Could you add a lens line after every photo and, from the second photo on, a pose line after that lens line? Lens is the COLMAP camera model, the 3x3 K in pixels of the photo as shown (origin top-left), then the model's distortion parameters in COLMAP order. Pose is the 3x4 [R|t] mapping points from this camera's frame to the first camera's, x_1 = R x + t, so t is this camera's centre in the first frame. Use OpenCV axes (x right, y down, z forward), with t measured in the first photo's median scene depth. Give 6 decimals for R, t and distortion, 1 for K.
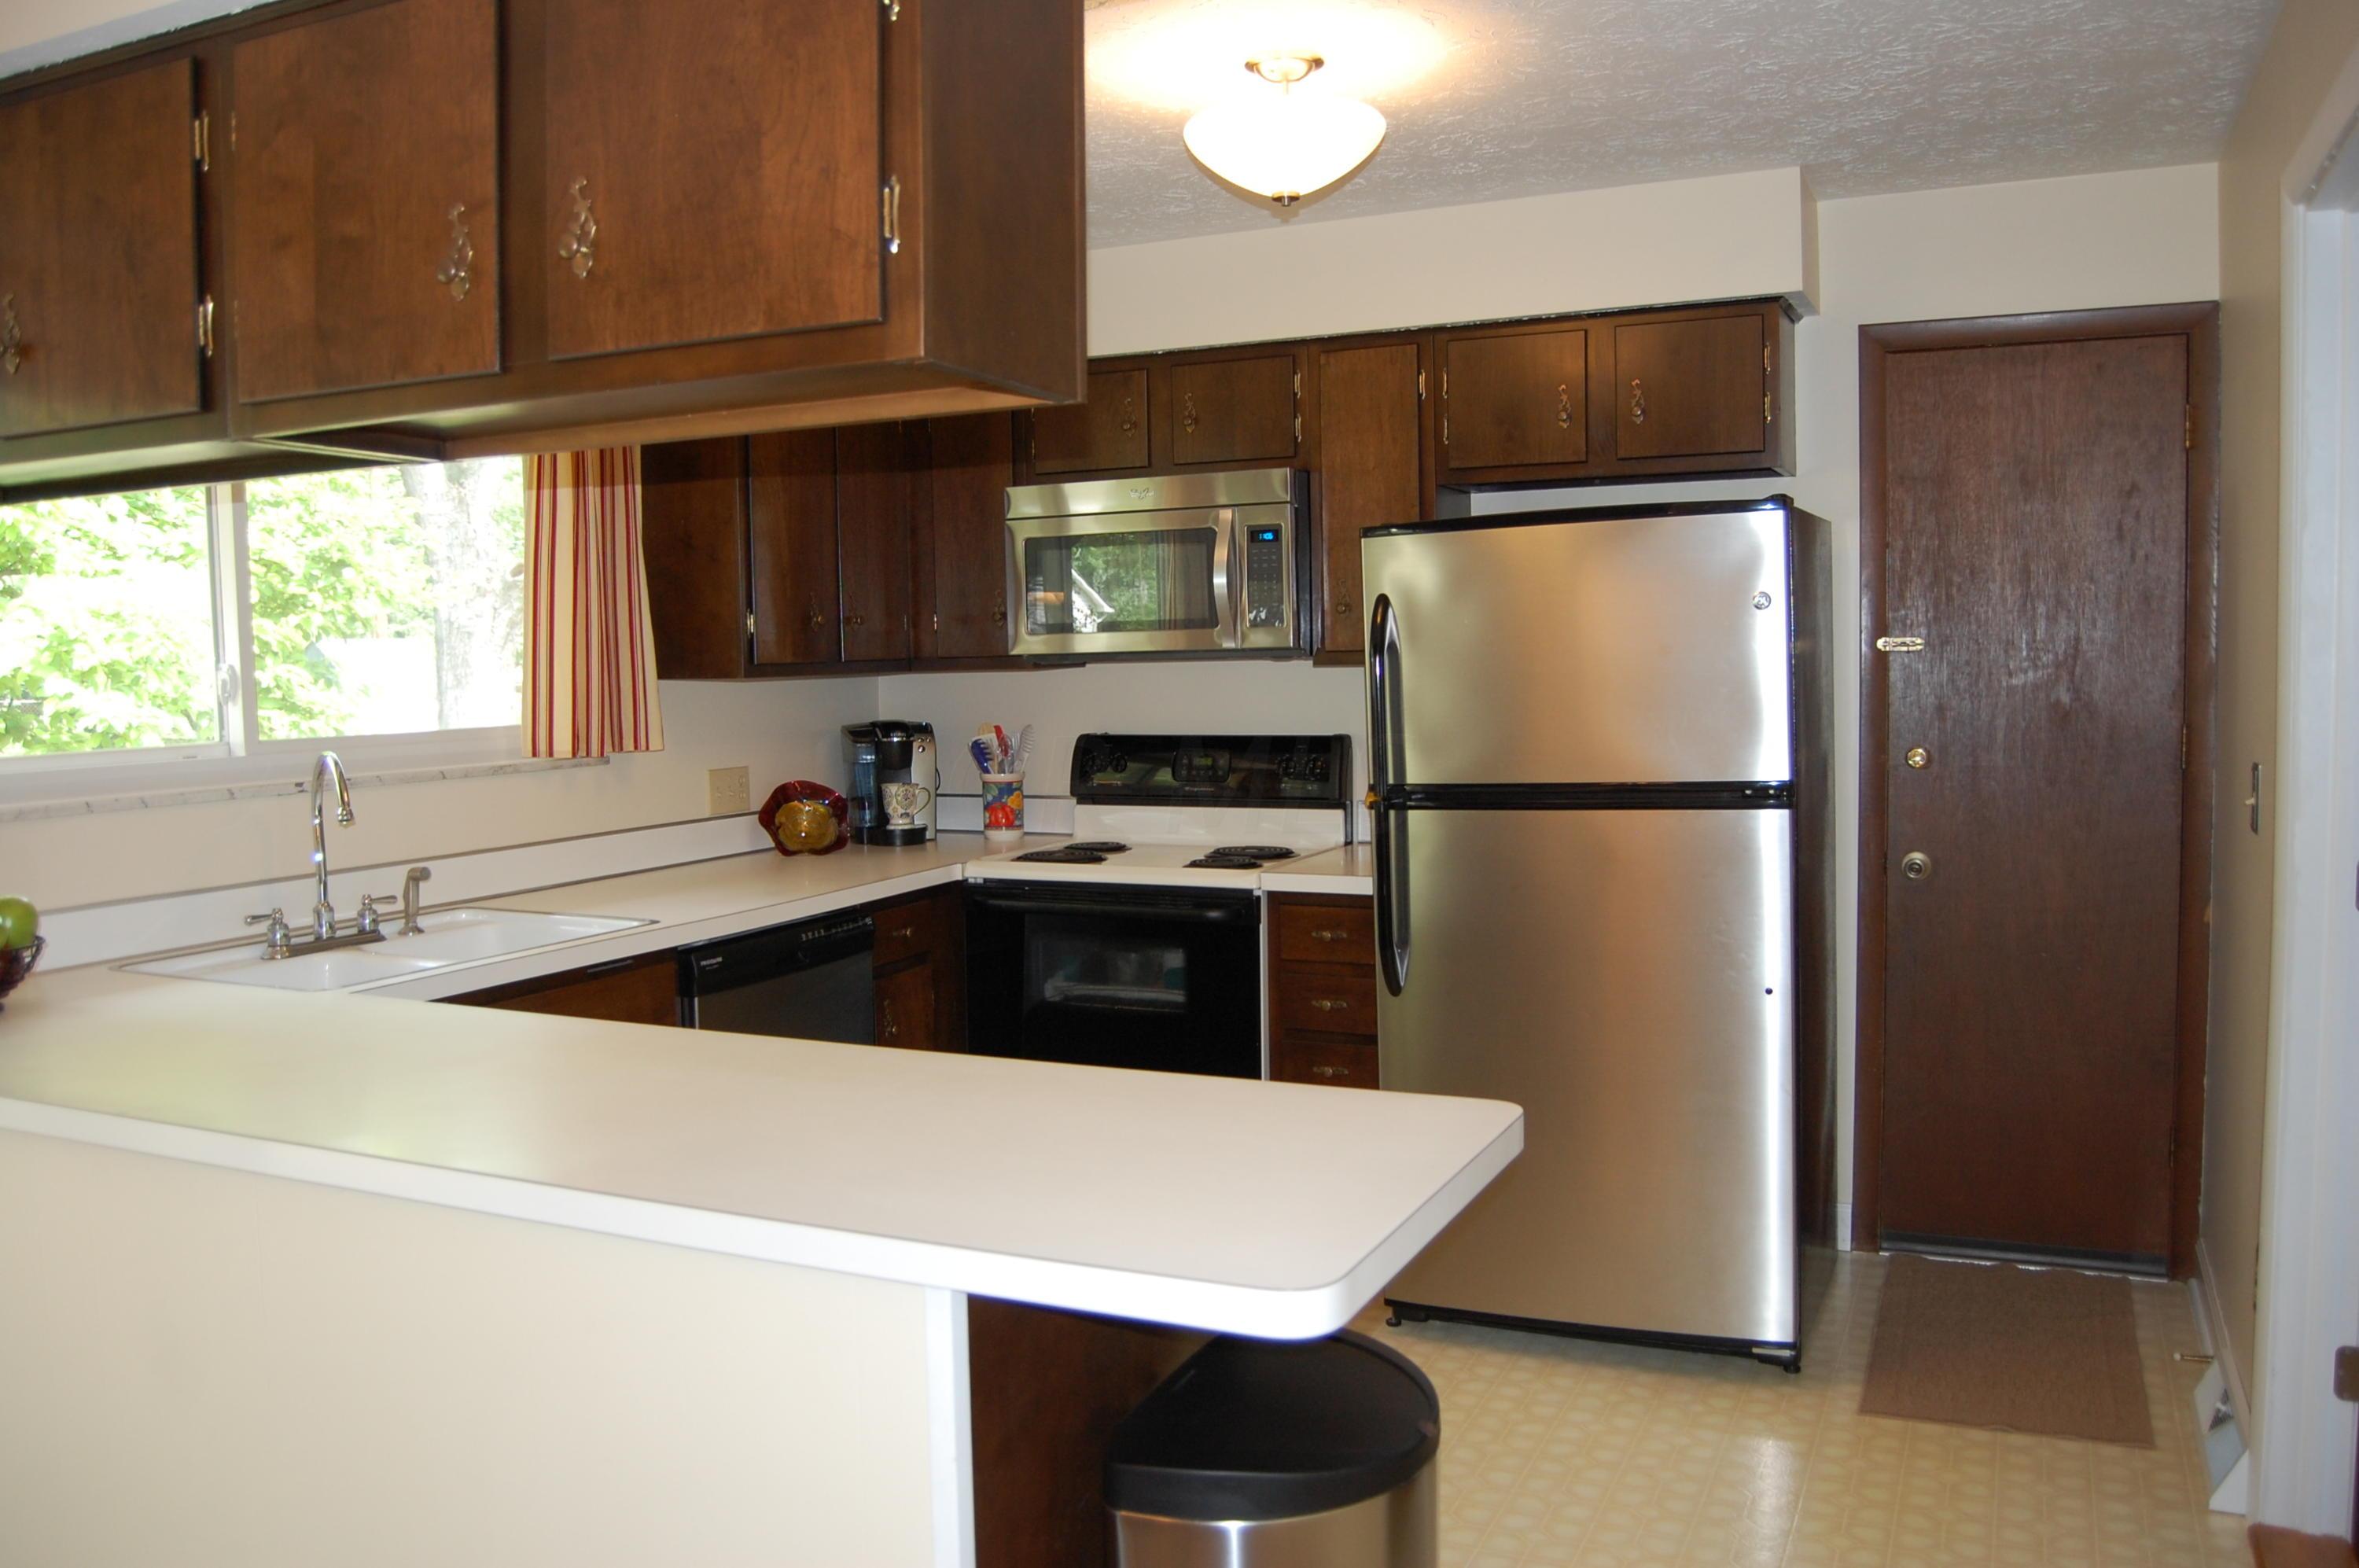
lens RADIAL K [[1850.2, 0, 1182.1], [0, 1850.2, 779.1], [0, 0, 1]] dist [-0.092819, 0.036280]
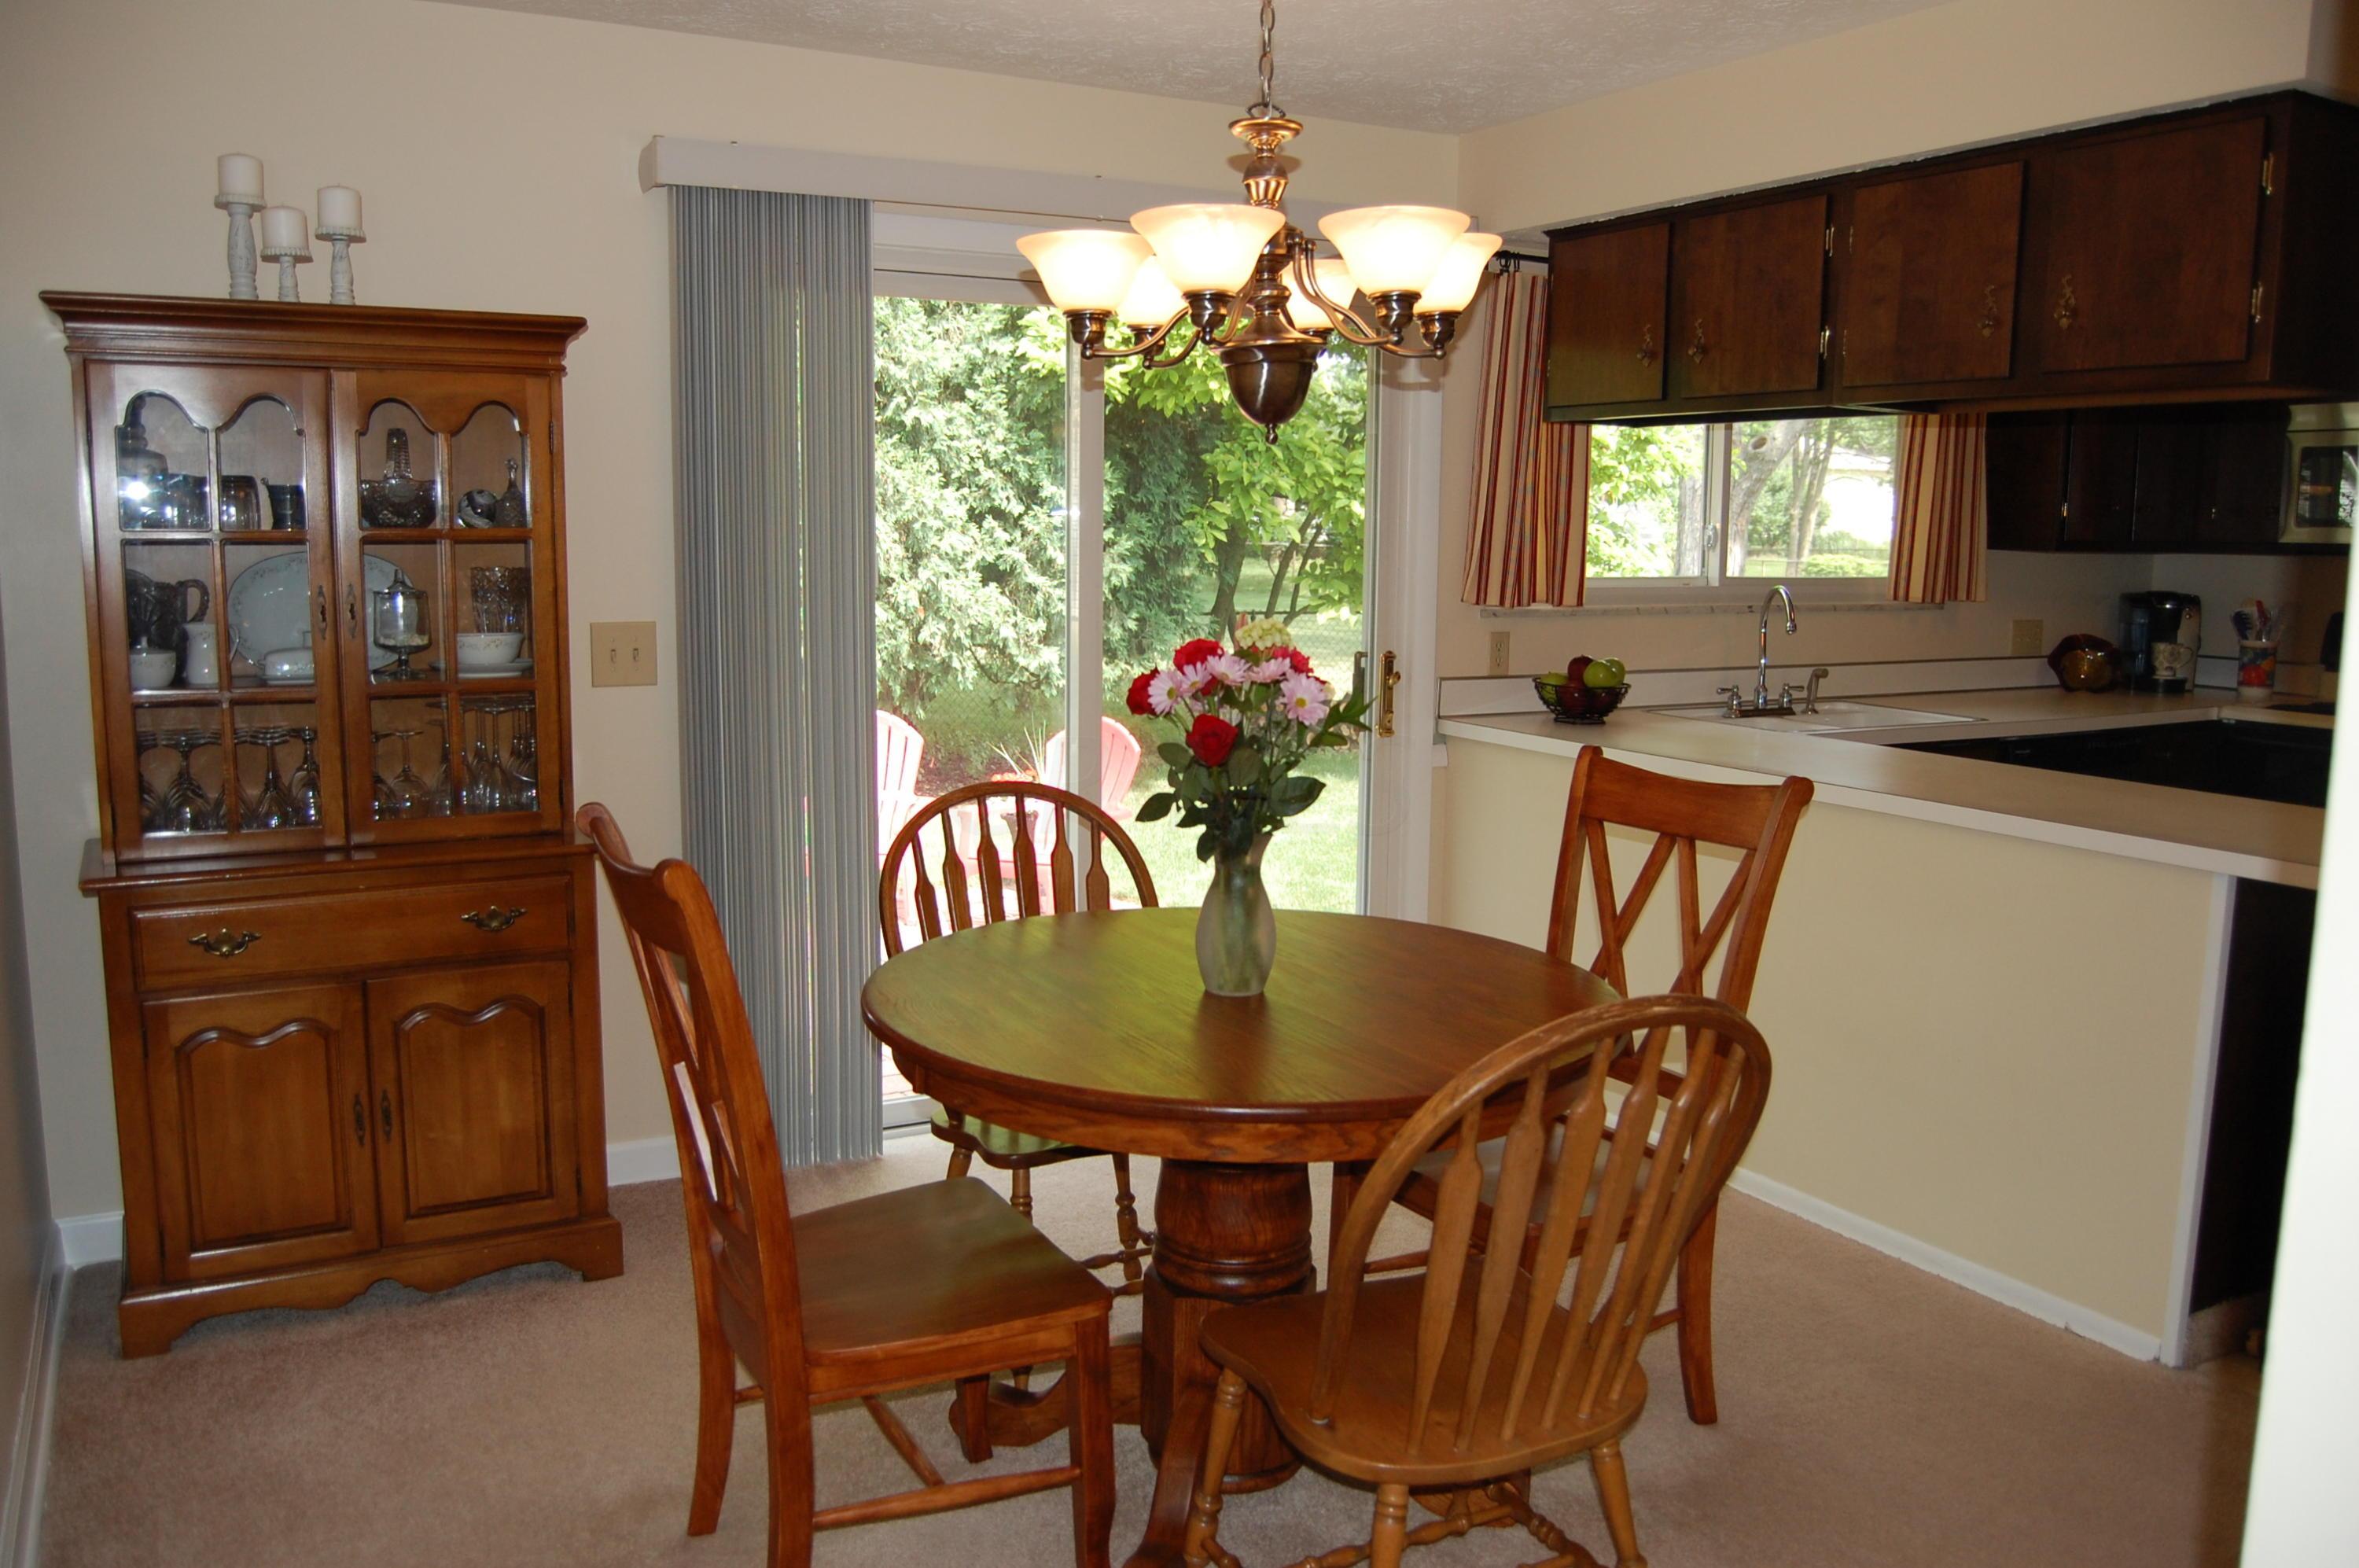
lens RADIAL K [[1850.2, 0, 1183.7], [0, 1850.2, 787.2], [0, 0, 1]] dist [-0.092819, 0.036280]
pose [[0.810752, 0.109370, -0.575082, 0.021242], [-0.065821, 0.993194, 0.096093, 0.029272], [0.581678, -0.040055, 0.812433, -0.421447]]
